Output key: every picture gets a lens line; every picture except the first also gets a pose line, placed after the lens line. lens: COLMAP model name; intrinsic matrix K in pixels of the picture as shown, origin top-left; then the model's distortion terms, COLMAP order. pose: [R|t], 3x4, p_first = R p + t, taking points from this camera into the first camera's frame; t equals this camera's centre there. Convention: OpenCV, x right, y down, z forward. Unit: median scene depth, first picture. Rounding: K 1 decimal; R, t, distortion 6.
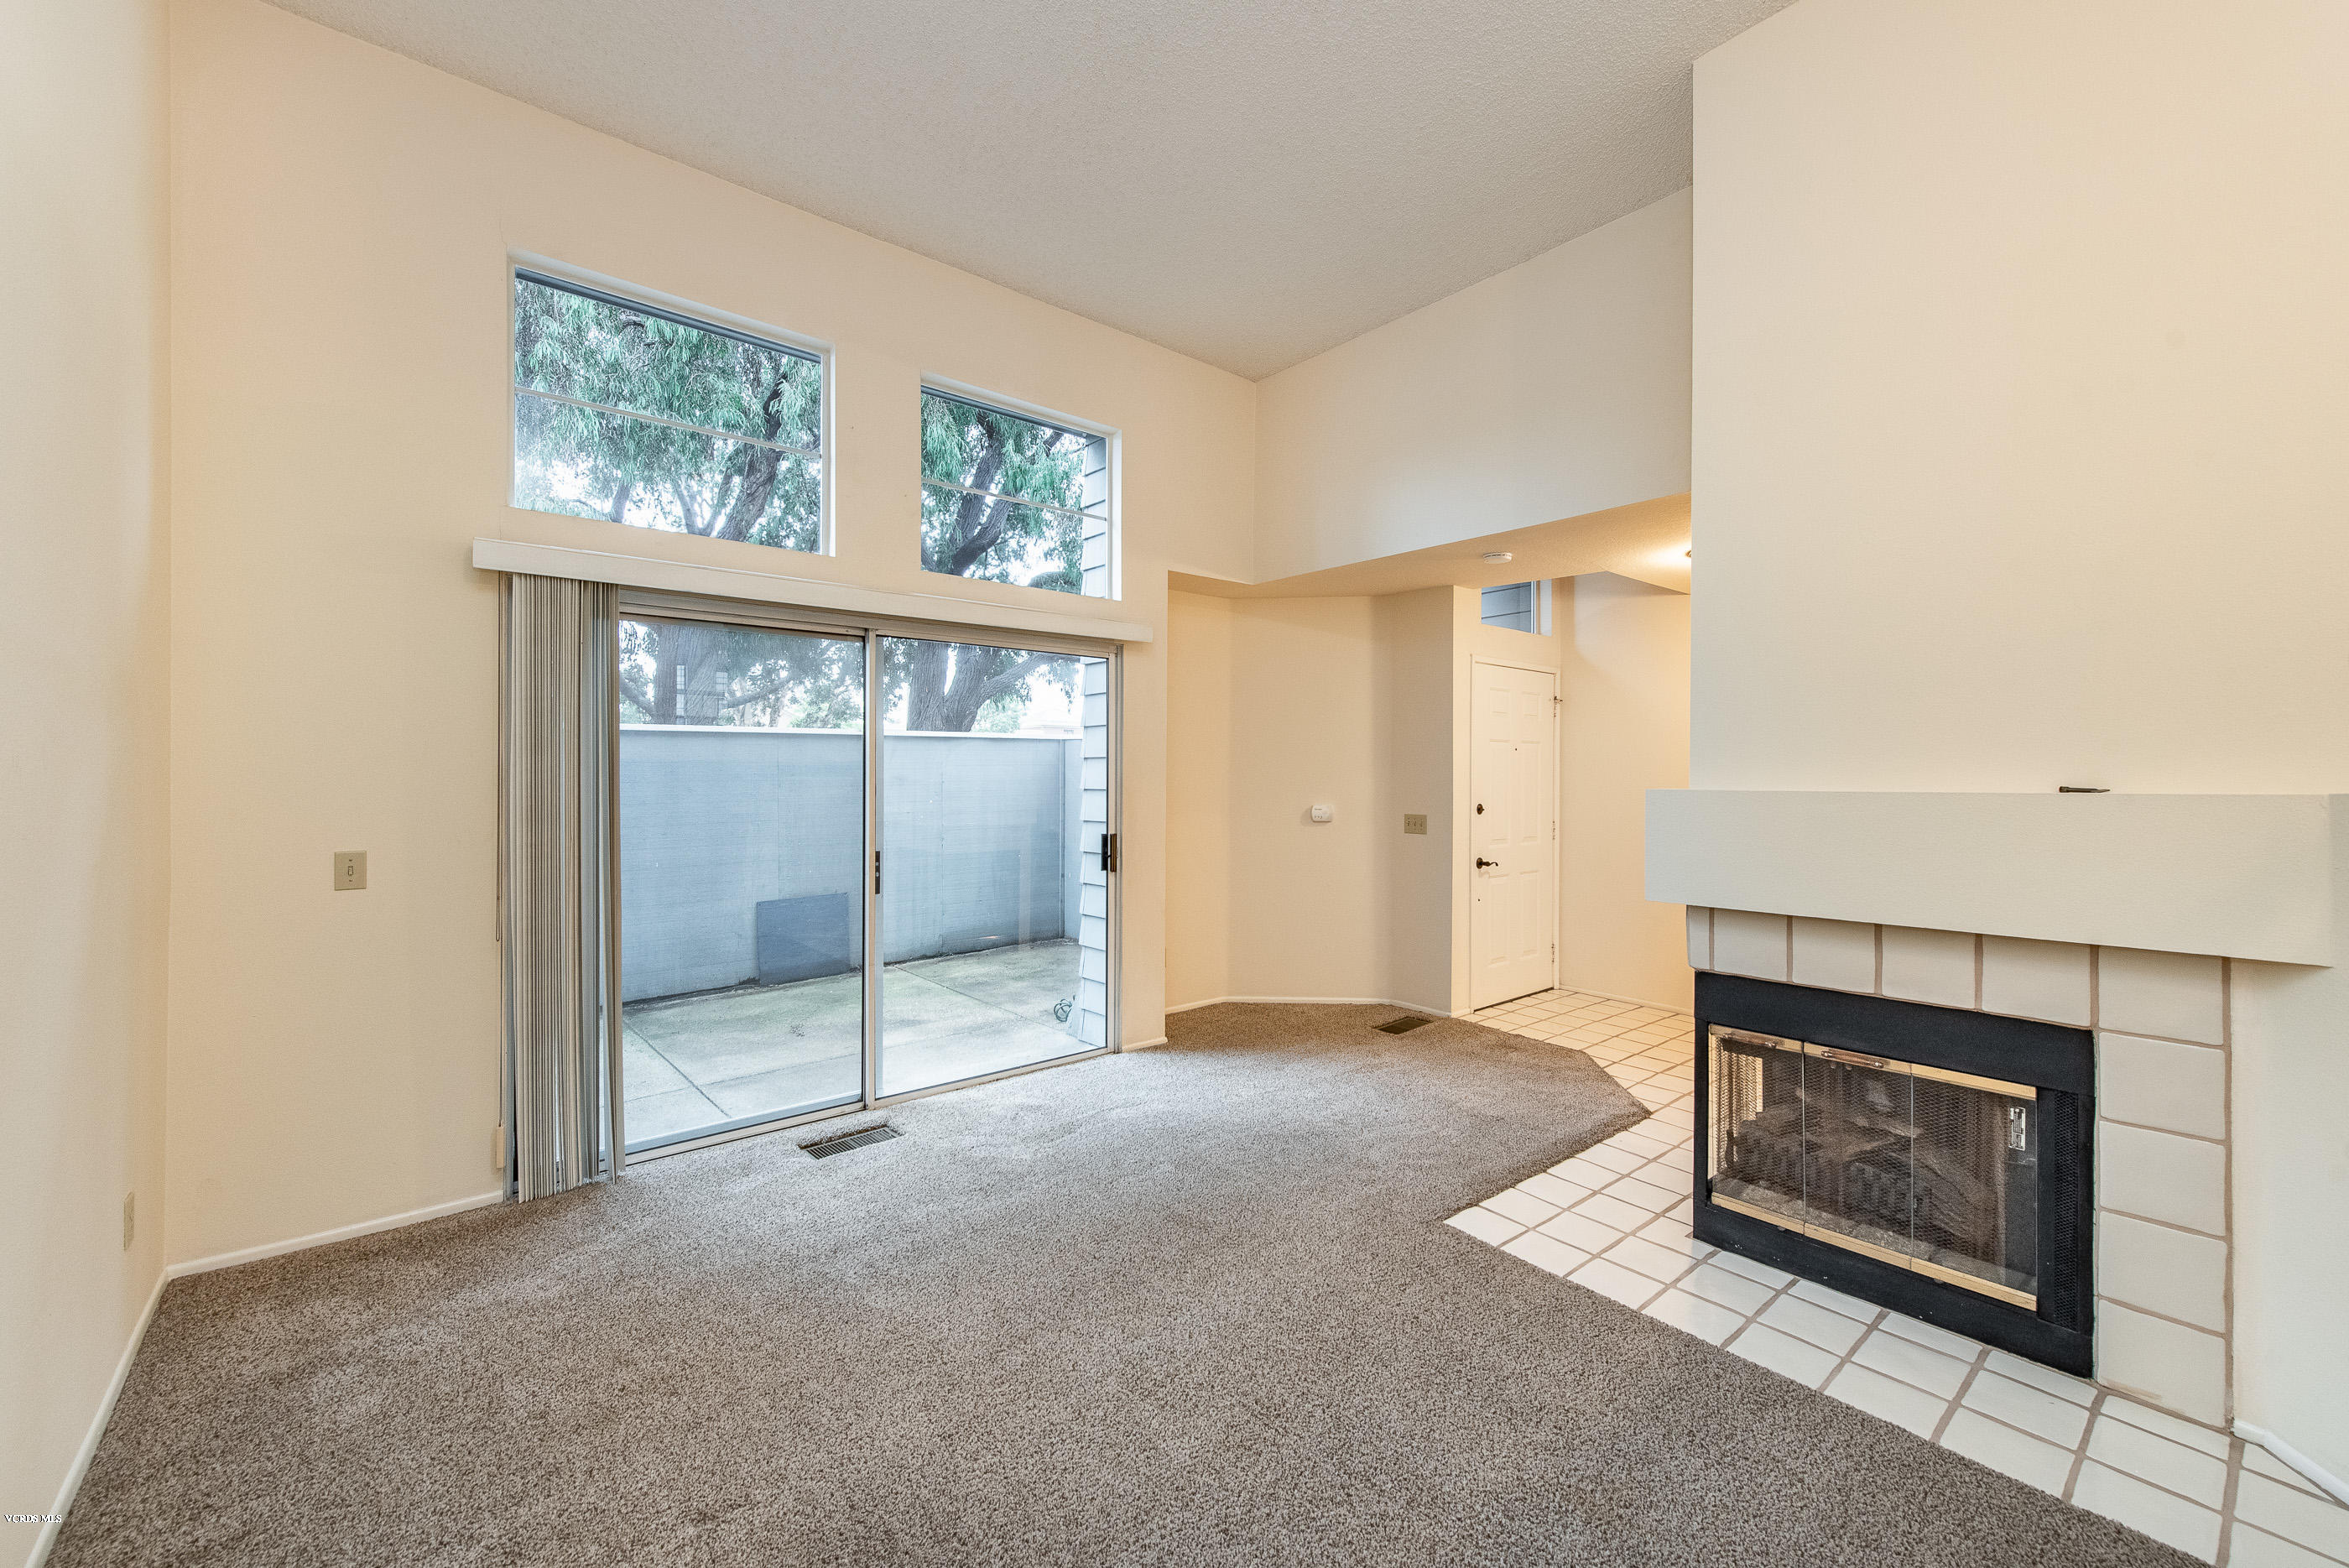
lens RADIAL K [[929.2, 0, 1174.5], [0, 929.2, 784.0], [0, 0, 1]] dist [0.018472, -0.006899]
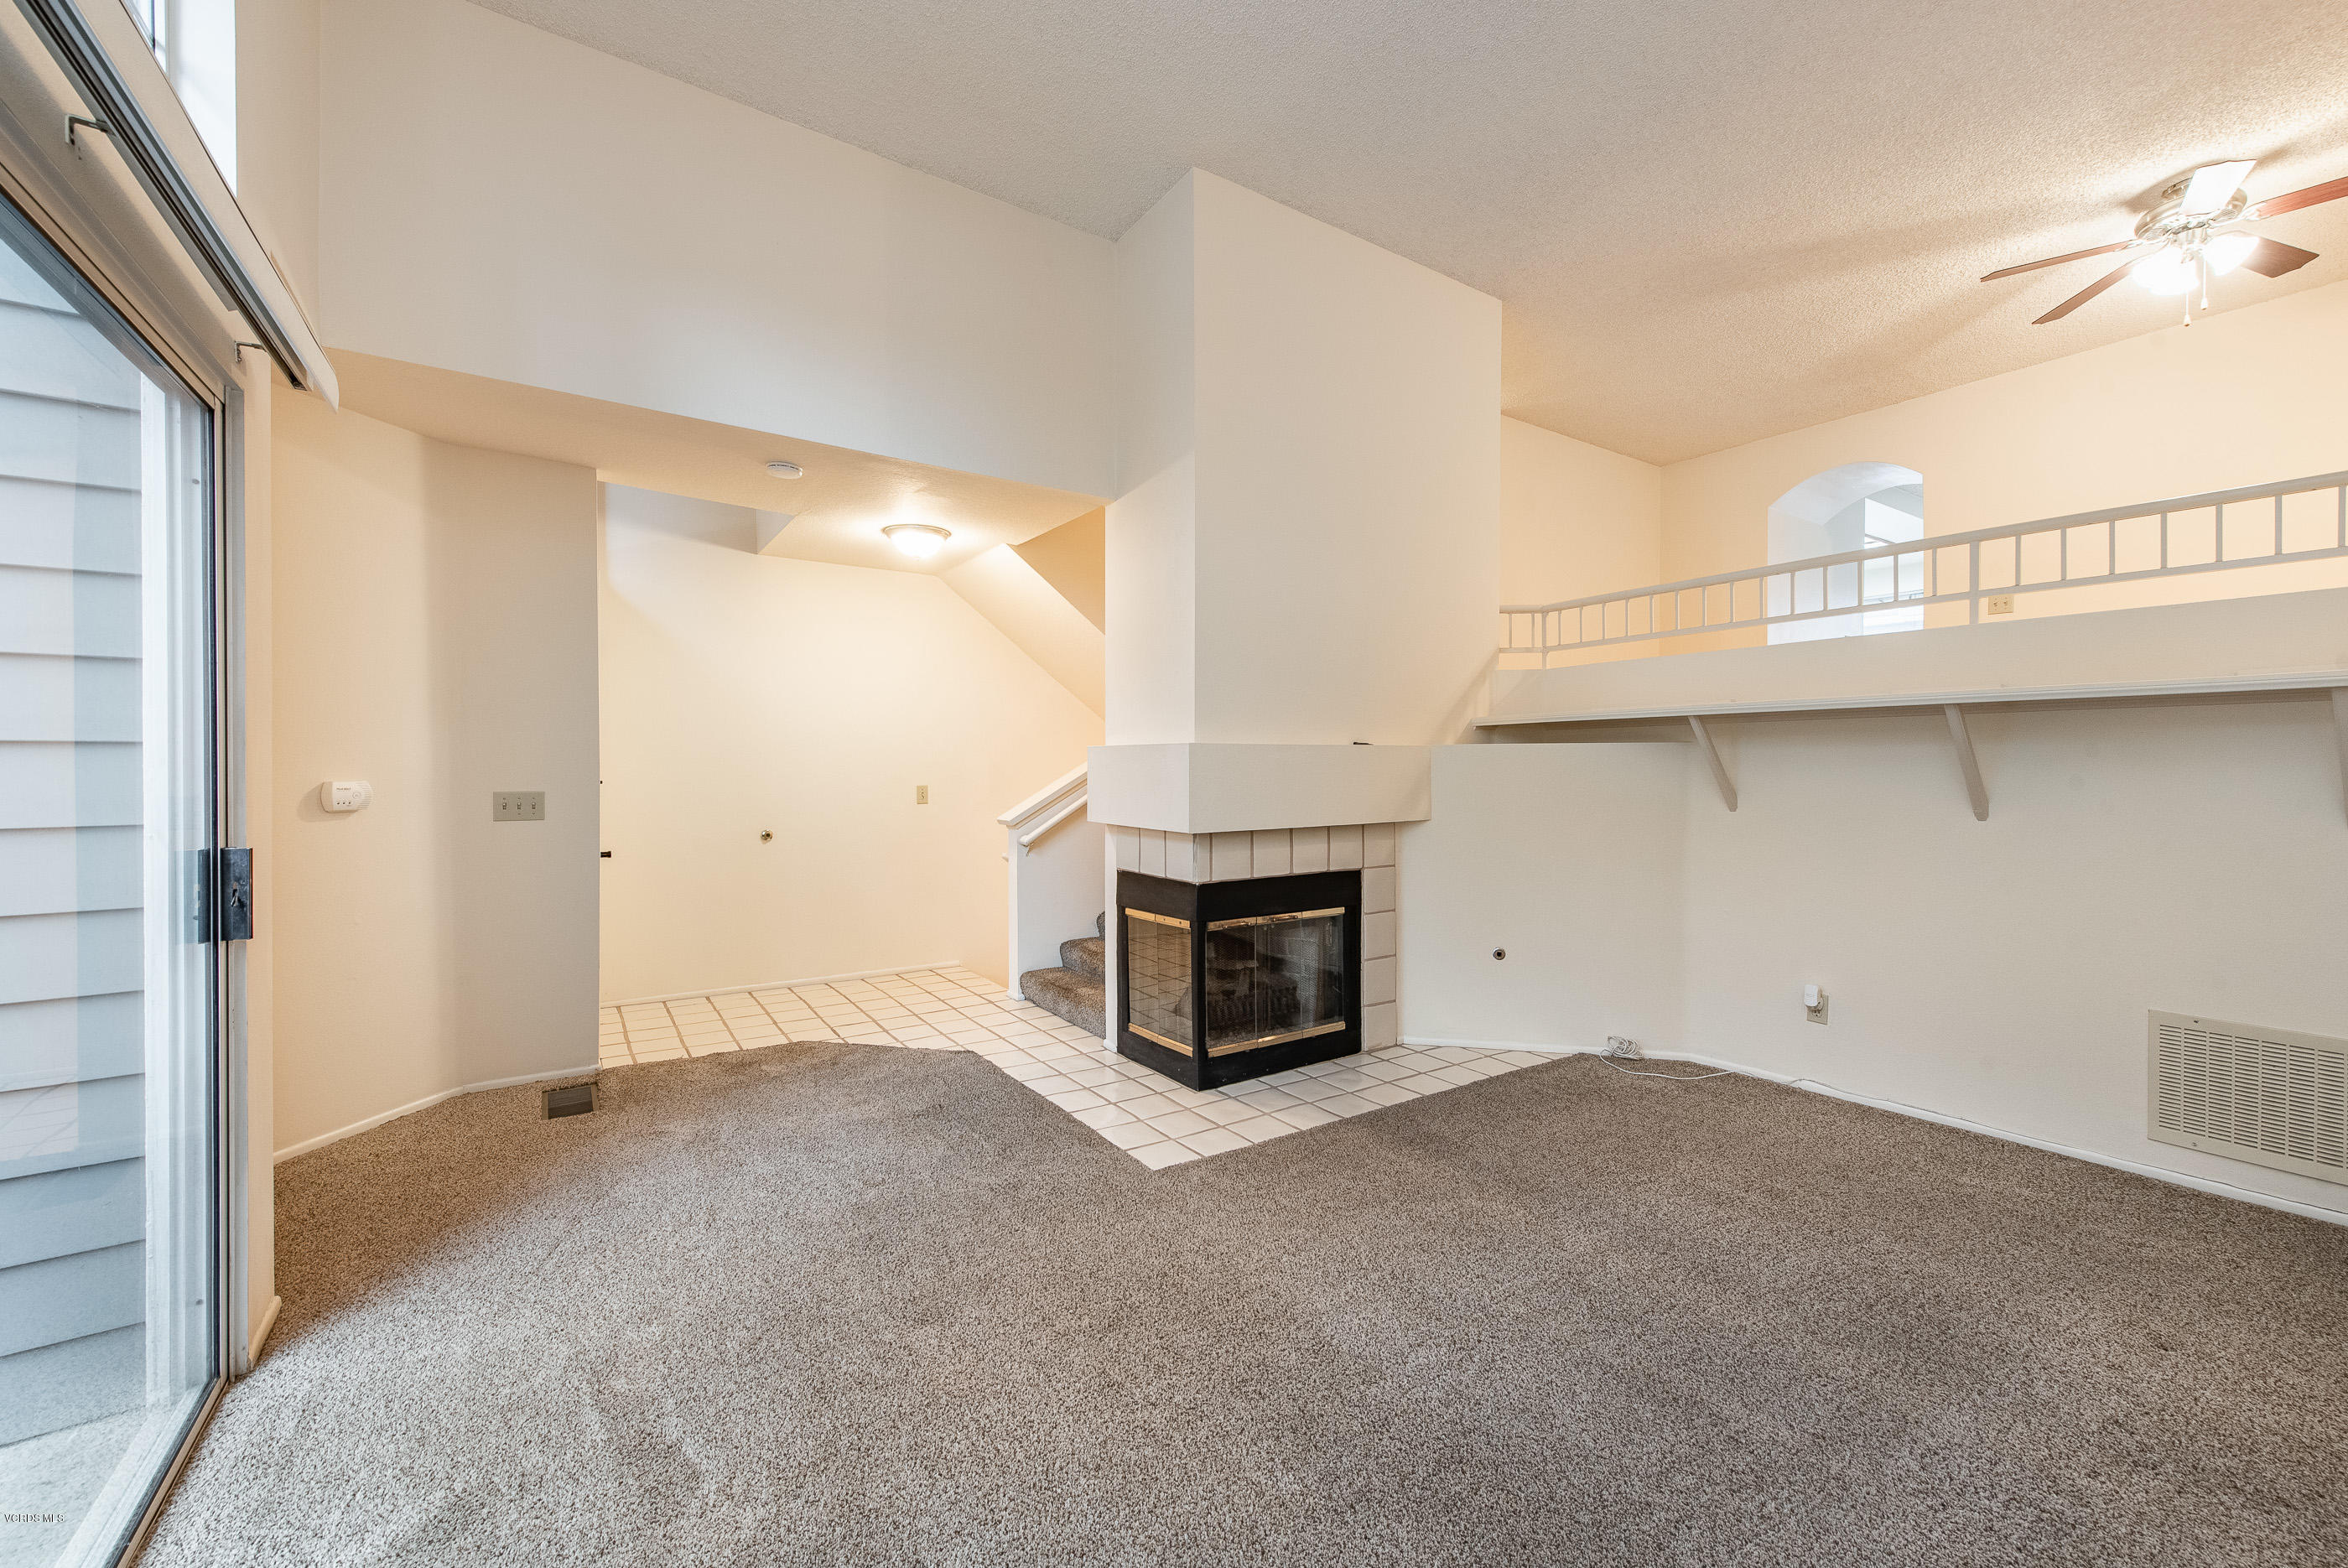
lens RADIAL K [[928.7, 0, 1174.0], [0, 928.7, 784.0], [0, 0, 1]] dist [0.018472, -0.006899]
pose [[0.088417, -0.010901, 0.996024, -0.531341], [0.010054, 0.999899, 0.010051, 0.035788], [-0.996033, 0.009126, 0.088518, 0.677637]]
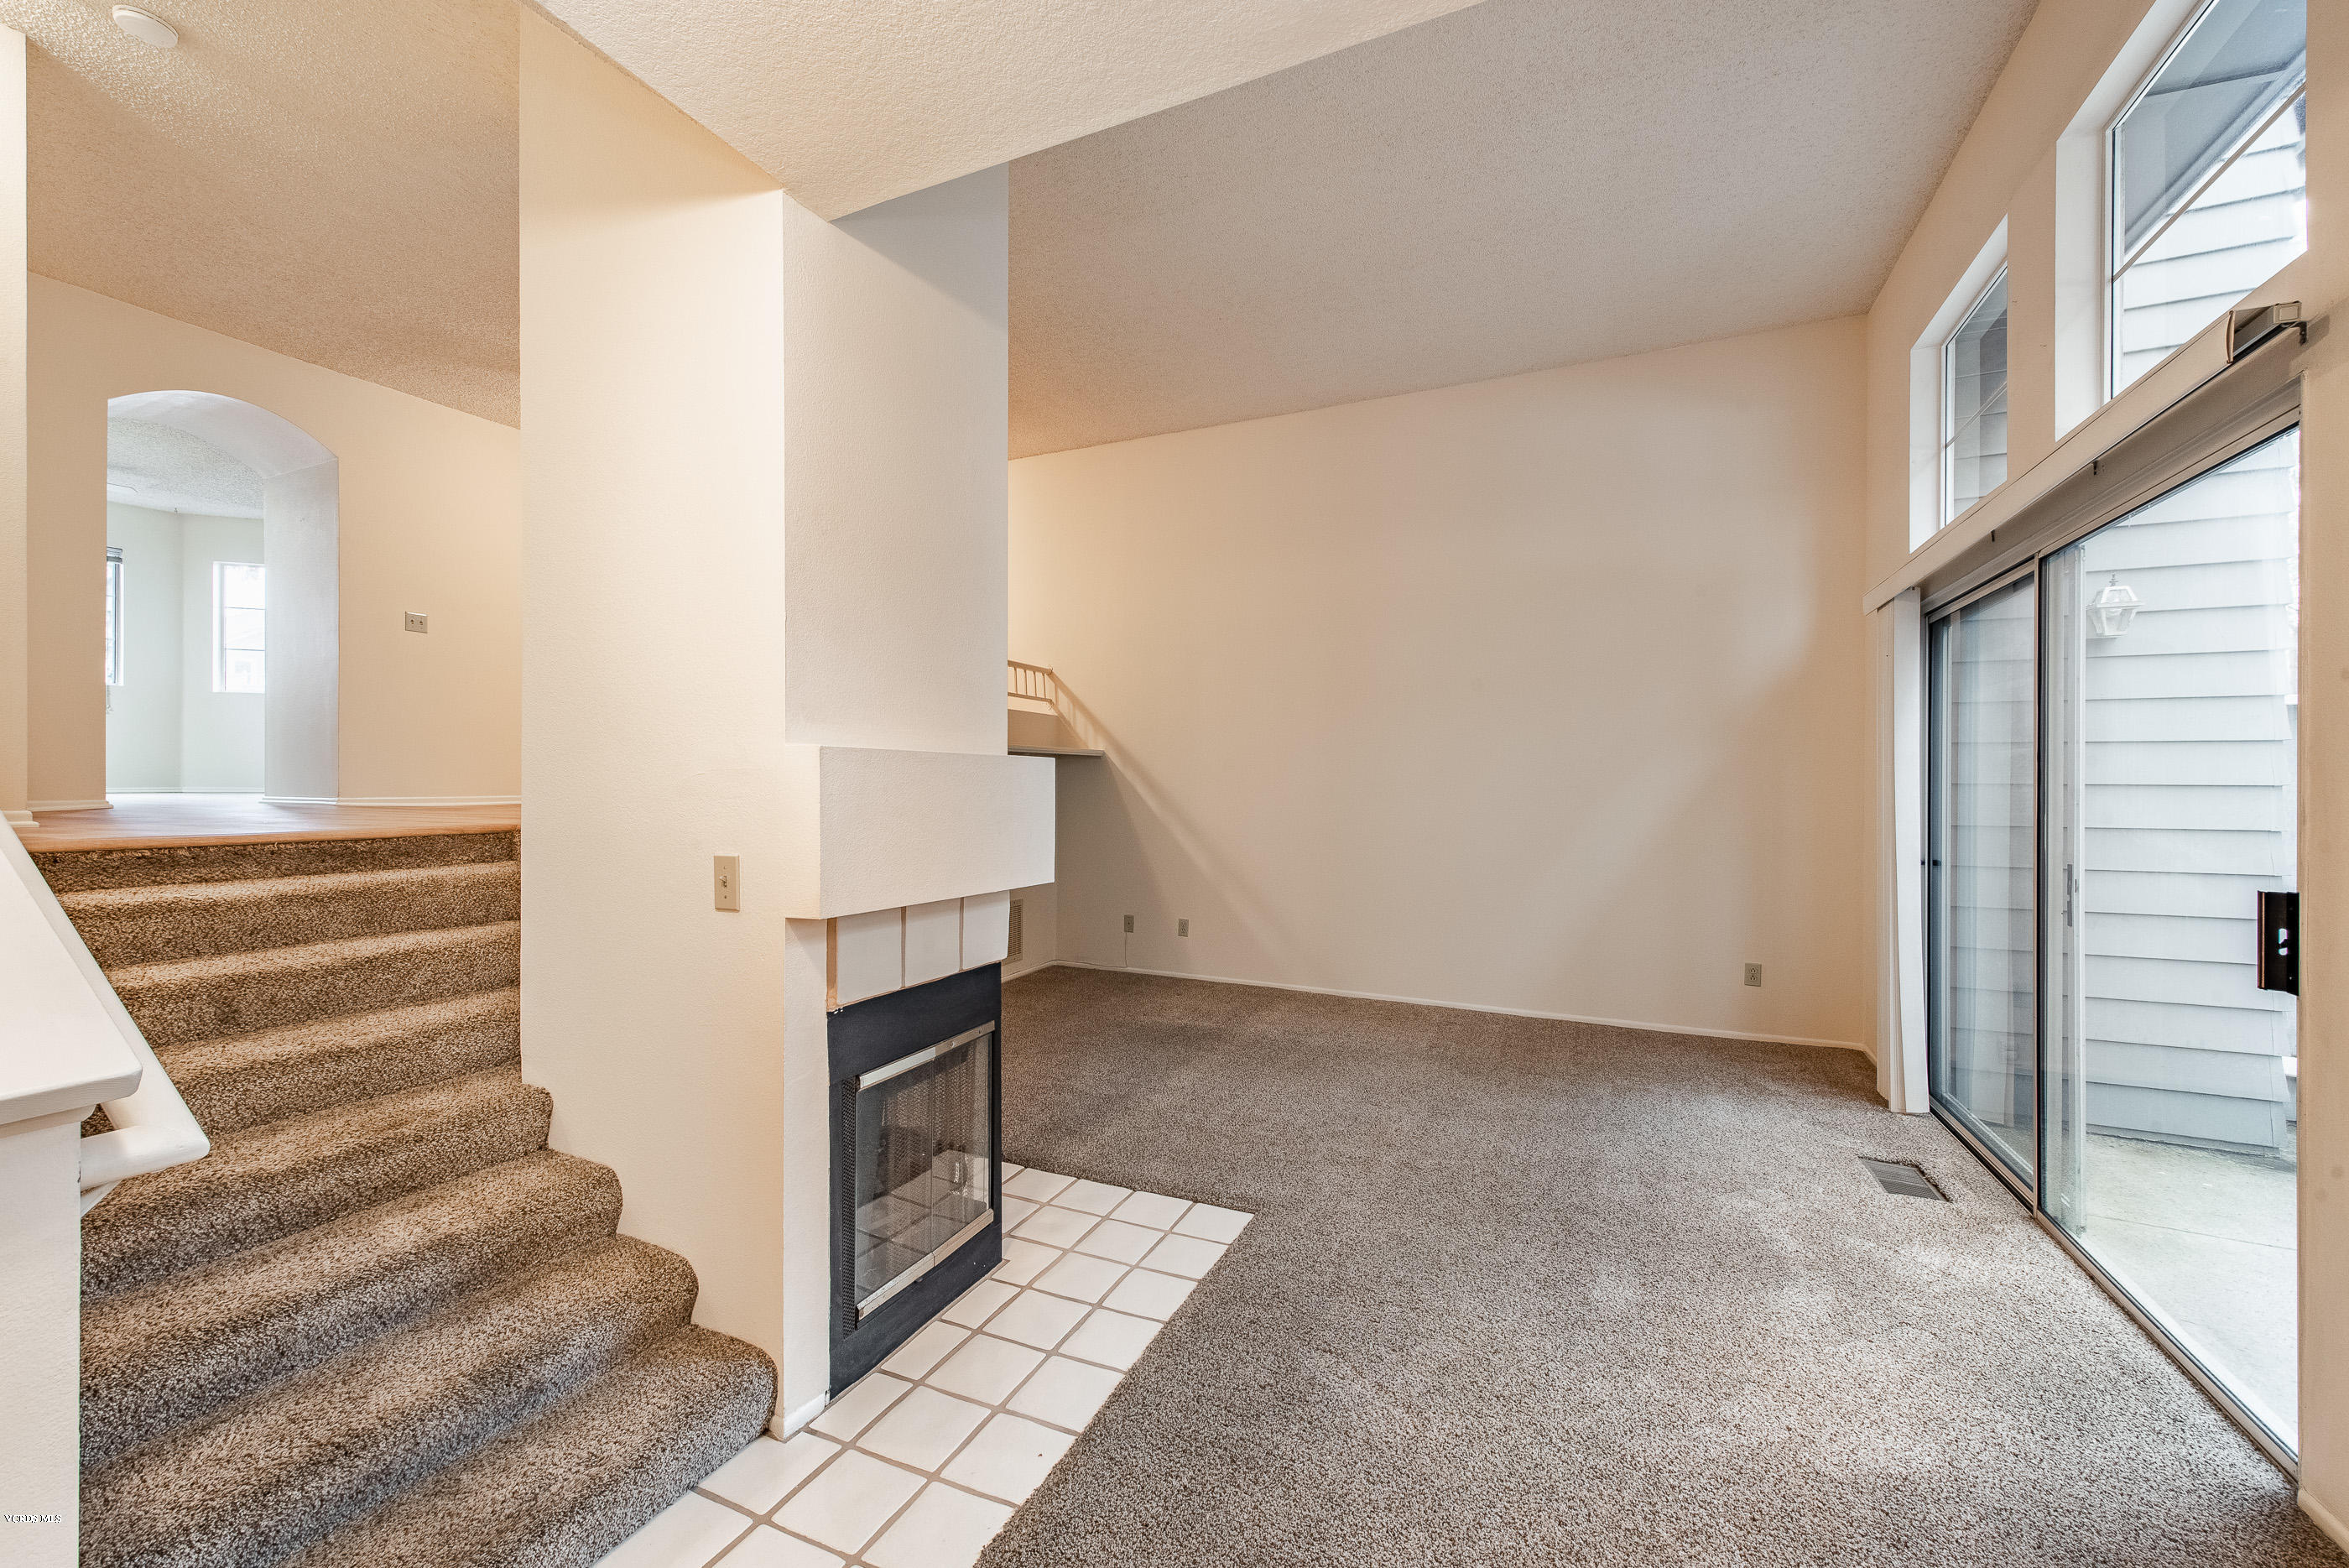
lens RADIAL K [[929.2, 0, 1174.5], [0, 929.2, 784.0], [0, 0, 1]] dist [0.018472, -0.006899]
pose [[-0.900163, 0.007470, -0.435489, 0.584546], [-0.001880, 0.999777, 0.021036, 0.009582], [0.435549, 0.019754, -0.899948, 1.377148]]
